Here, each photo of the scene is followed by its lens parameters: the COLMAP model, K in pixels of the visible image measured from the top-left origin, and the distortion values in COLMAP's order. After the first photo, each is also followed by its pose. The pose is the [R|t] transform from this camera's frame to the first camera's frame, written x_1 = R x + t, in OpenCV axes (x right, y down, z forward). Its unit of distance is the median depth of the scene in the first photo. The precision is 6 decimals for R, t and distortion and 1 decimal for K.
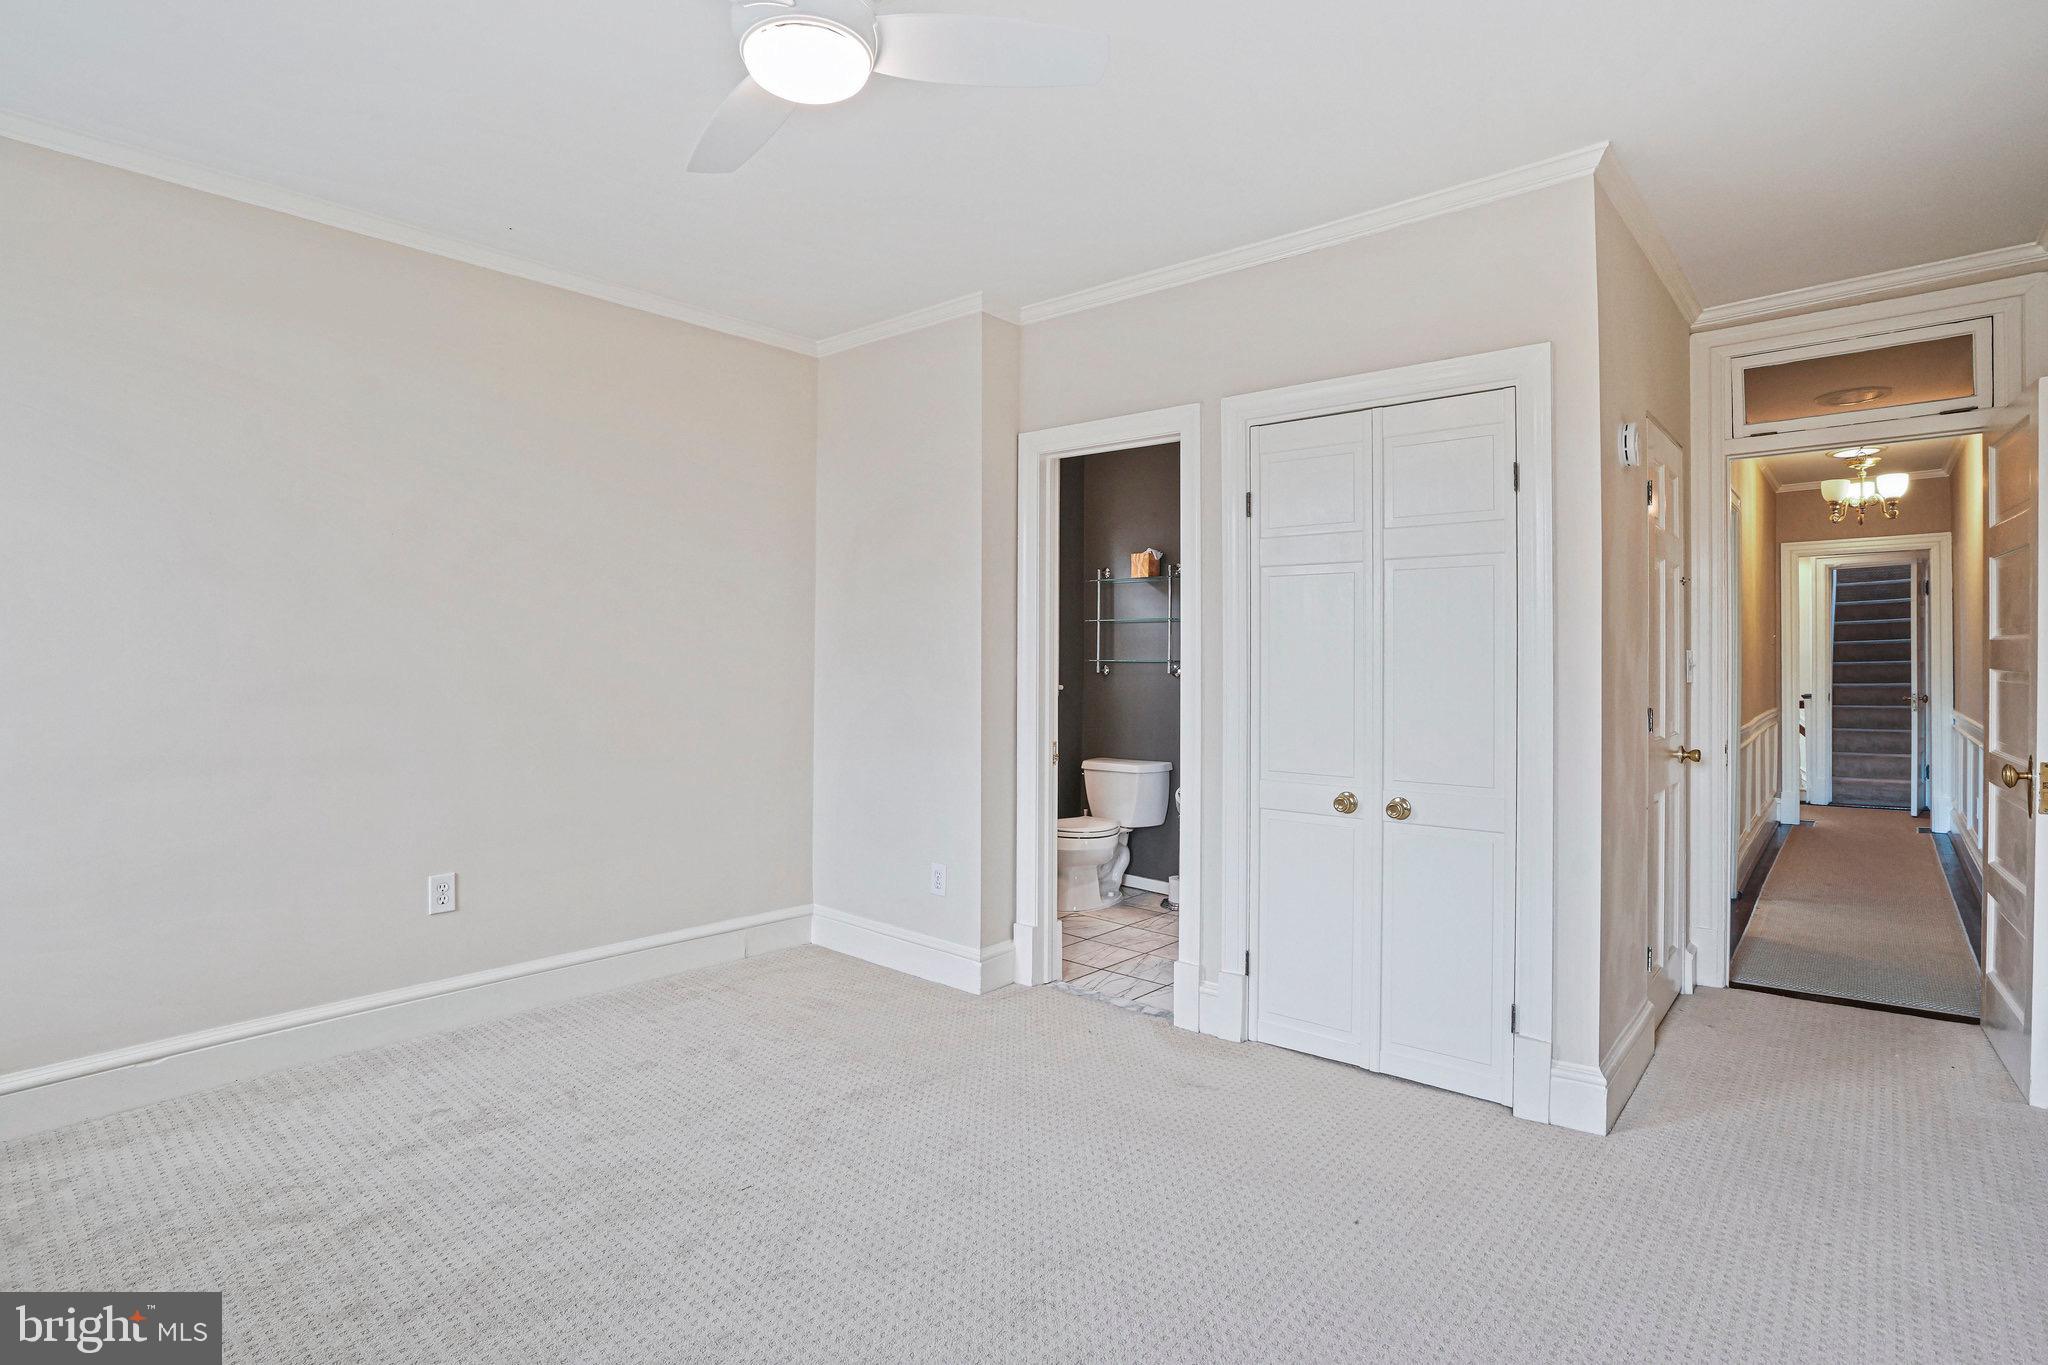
lens RADIAL K [[1034.8, 0, 1018.5], [0, 1034.8, 669.8], [0, 0, 1]] dist [-0.042010, 0.014545]
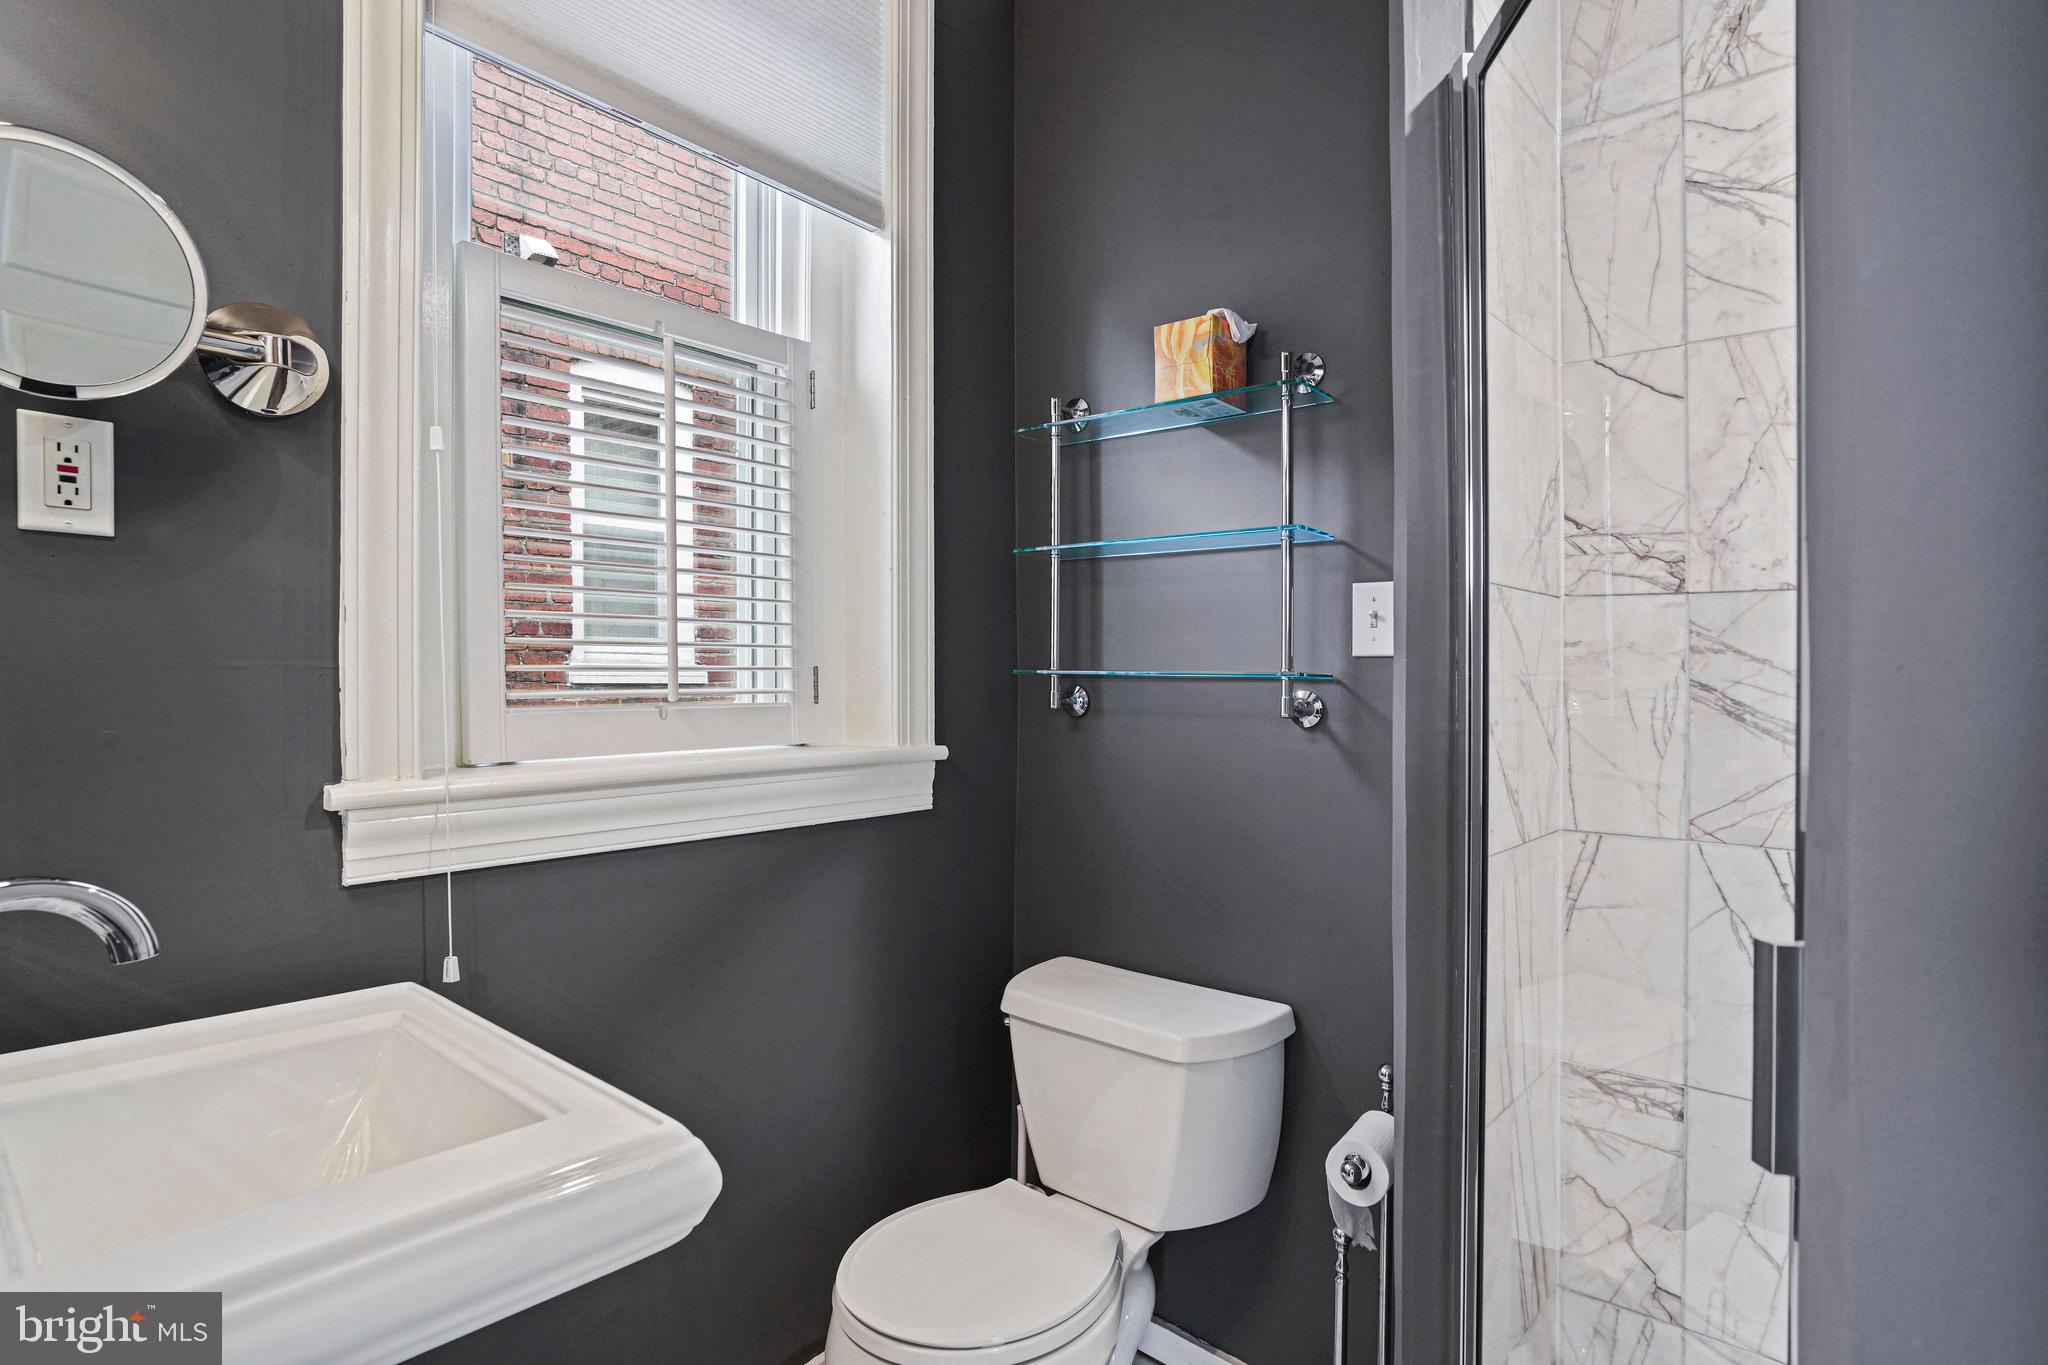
lens RADIAL K [[1034.8, 0, 1018.6], [0, 1034.8, 680.4], [0, 0, 1]] dist [-0.042010, 0.014545]
pose [[0.999837, -0.008068, 0.016179, 0.061056], [0.008211, 0.999928, -0.008795, -0.003462], [-0.016107, 0.008927, 0.999830, 0.678181]]
